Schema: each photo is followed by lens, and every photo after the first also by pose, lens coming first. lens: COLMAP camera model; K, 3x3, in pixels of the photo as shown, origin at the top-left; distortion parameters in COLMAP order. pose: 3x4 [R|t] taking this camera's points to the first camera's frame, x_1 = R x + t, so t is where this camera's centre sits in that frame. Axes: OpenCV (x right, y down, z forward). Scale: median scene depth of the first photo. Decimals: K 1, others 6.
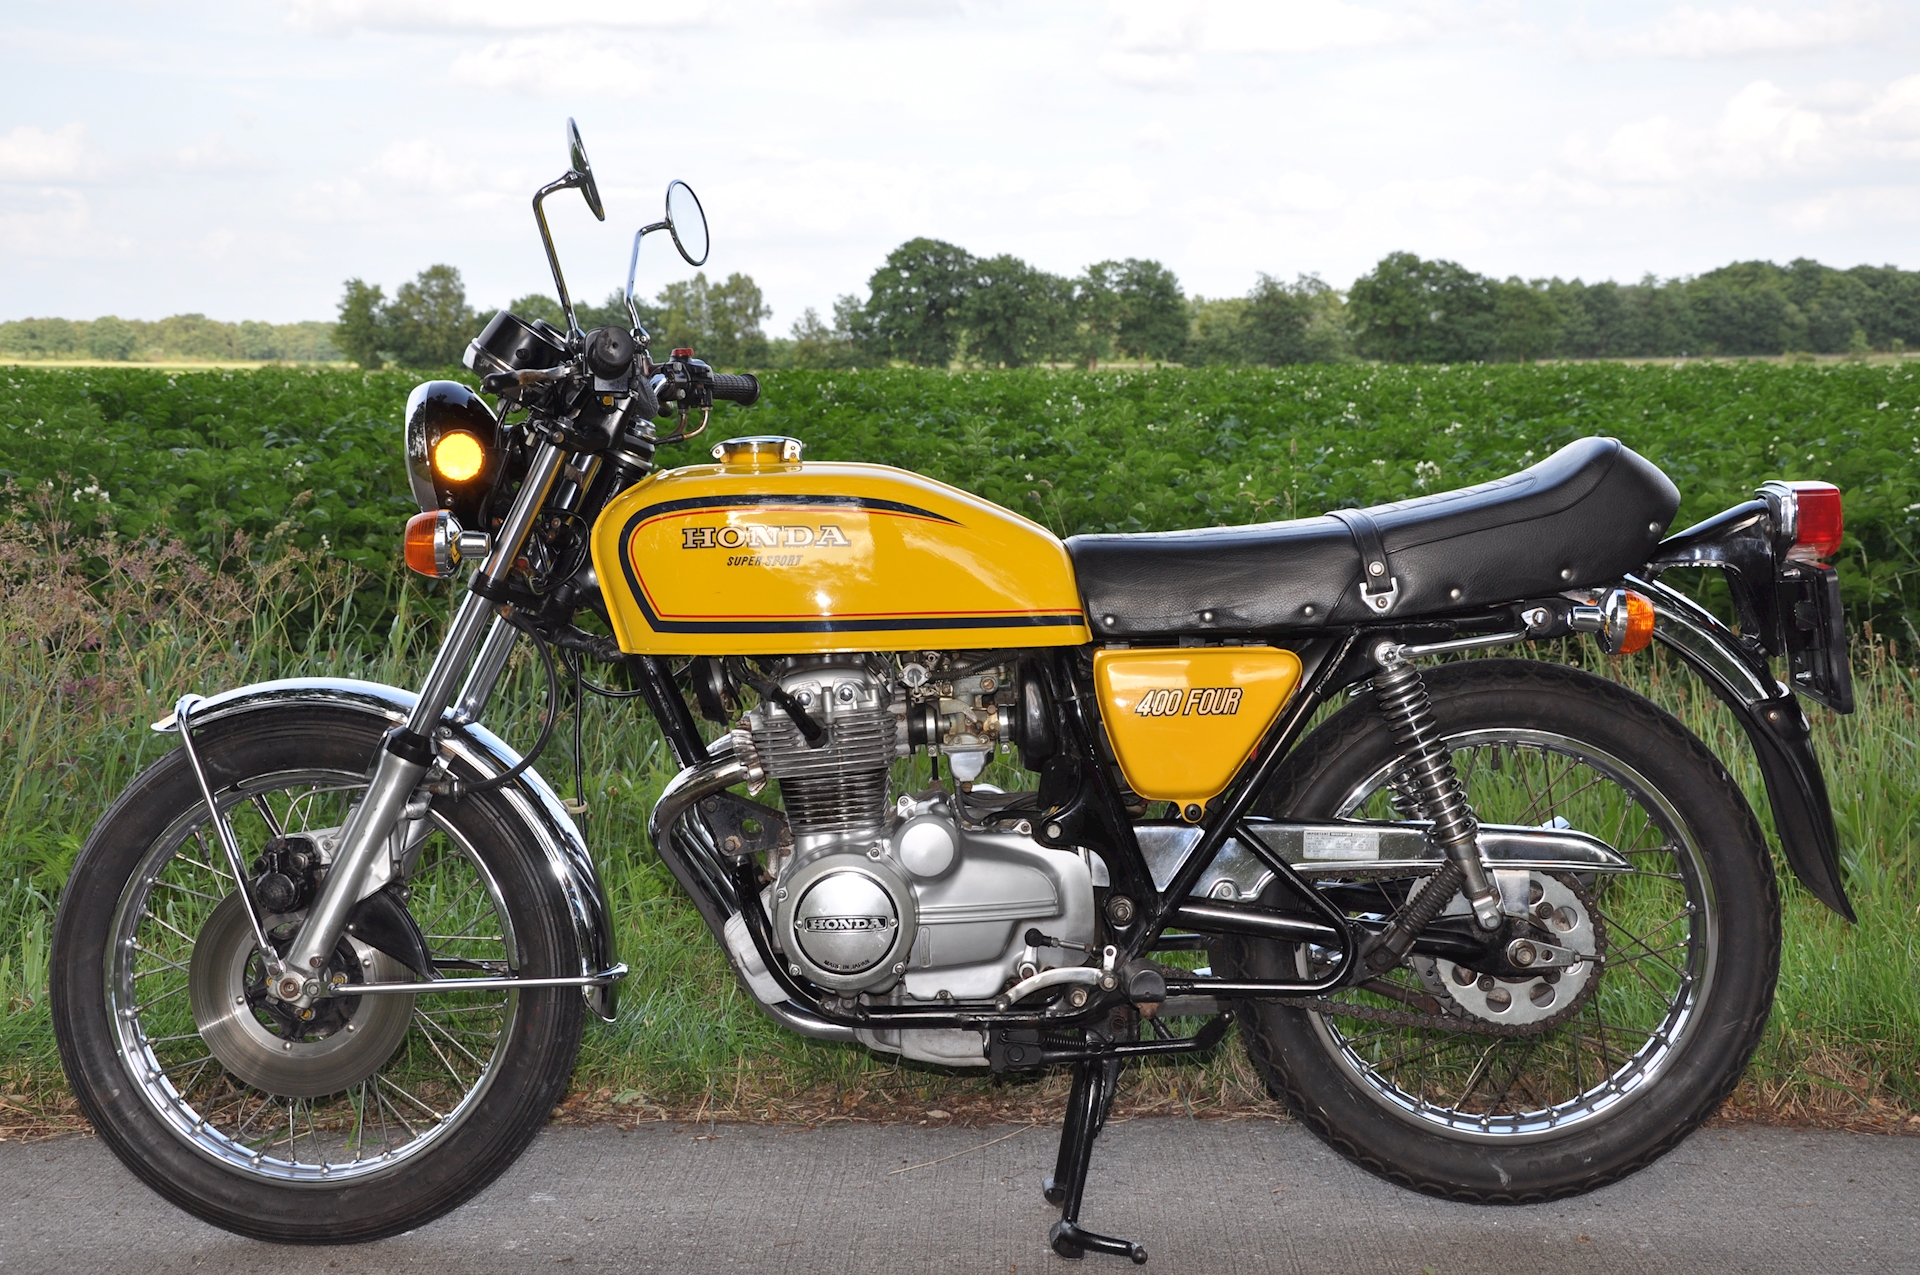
lens RADIAL K [[2880.6, 0, 963.7], [0, 2880.6, 669.5], [0, 0, 1]] dist [0.242455, 0.000000]
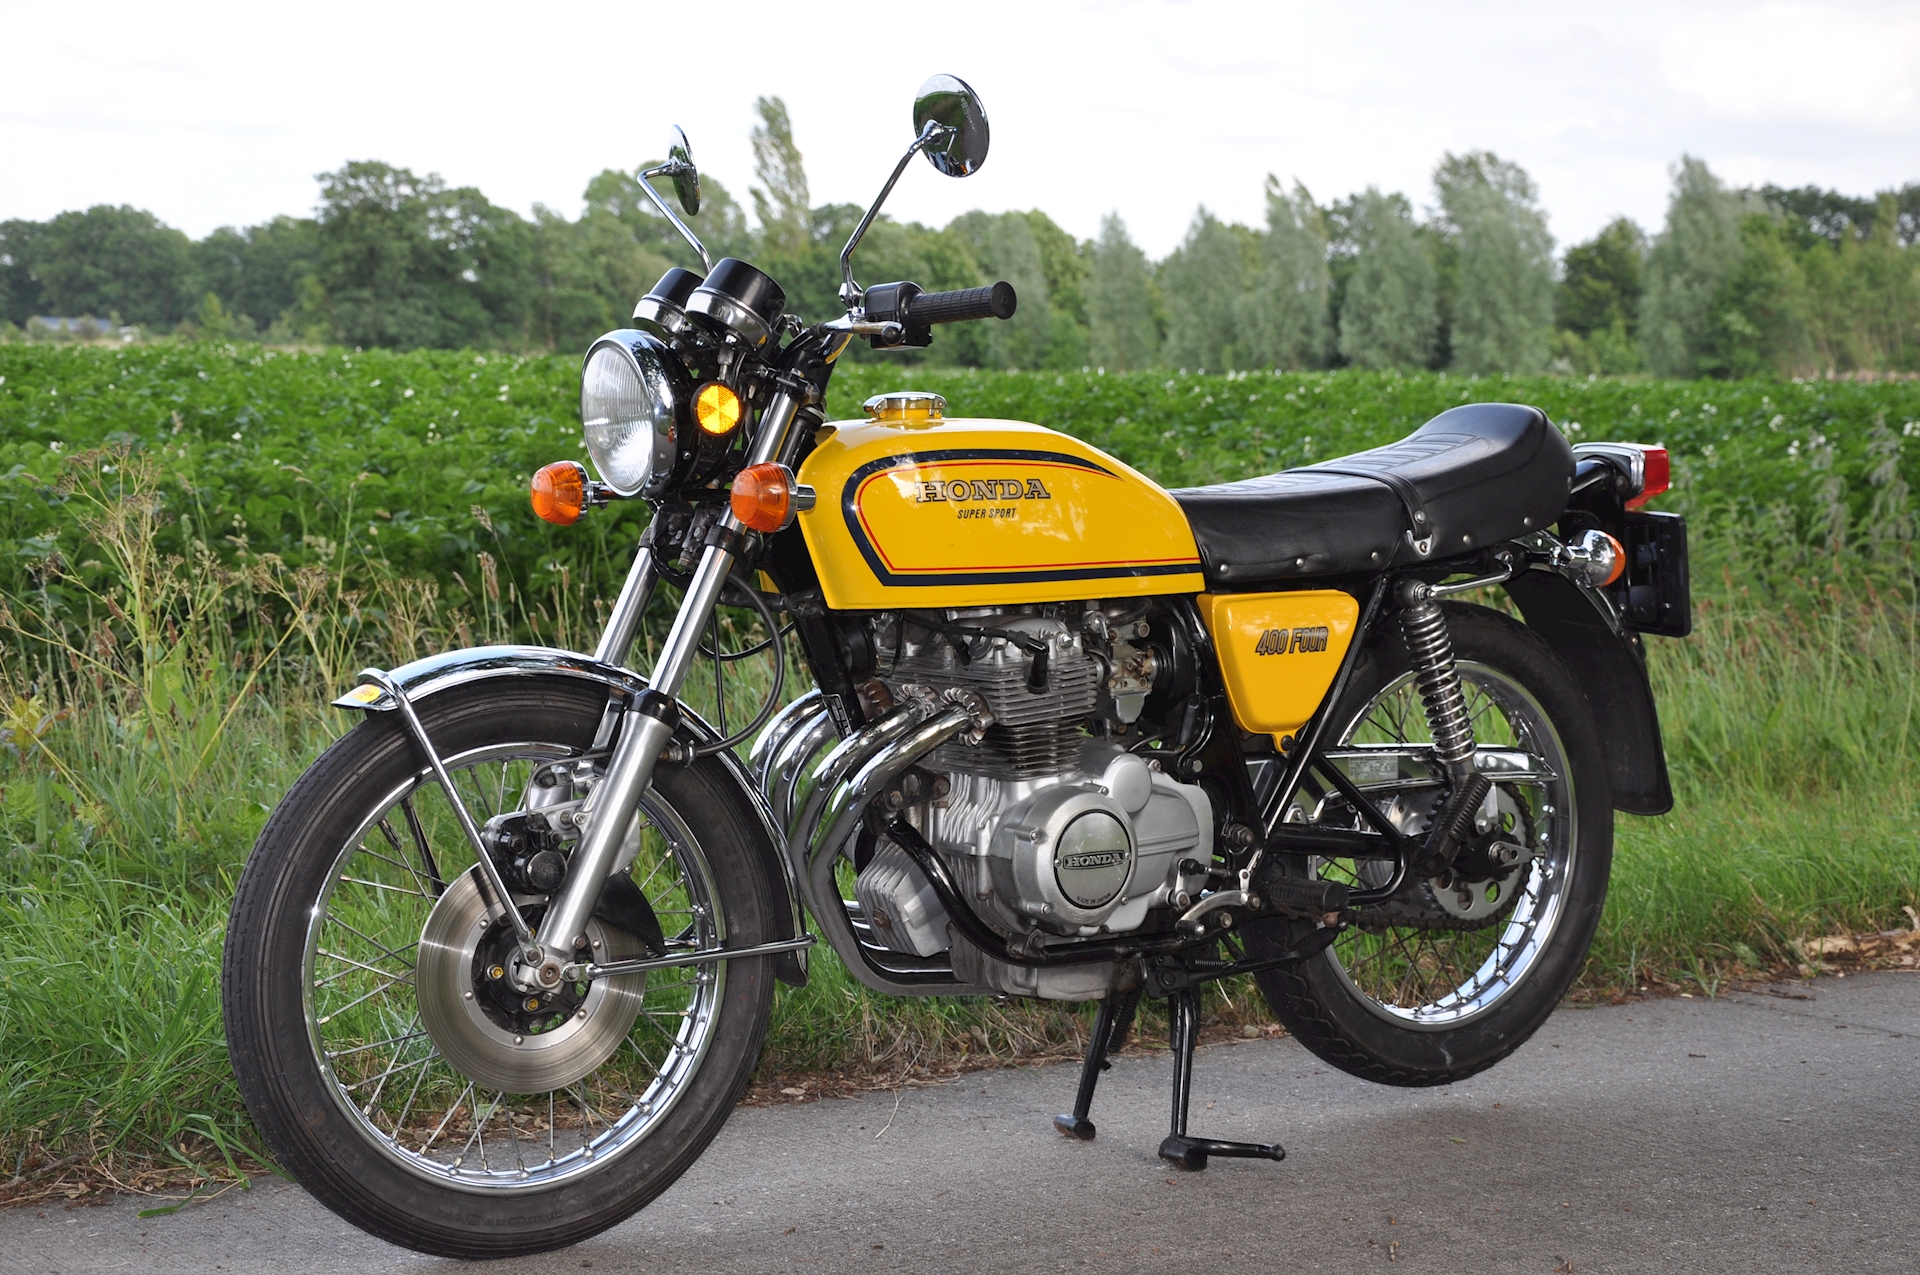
lens RADIAL K [[3594.5, 0, 960.5], [0, 3594.5, 643.9], [0, 0, 1]] dist [0.350241, 0.000000]
pose [[0.796827, -0.027097, 0.603600, -0.831062], [0.040580, 0.999138, -0.008718, 0.018921], [-0.602843, 0.031441, 0.797240, -0.008457]]
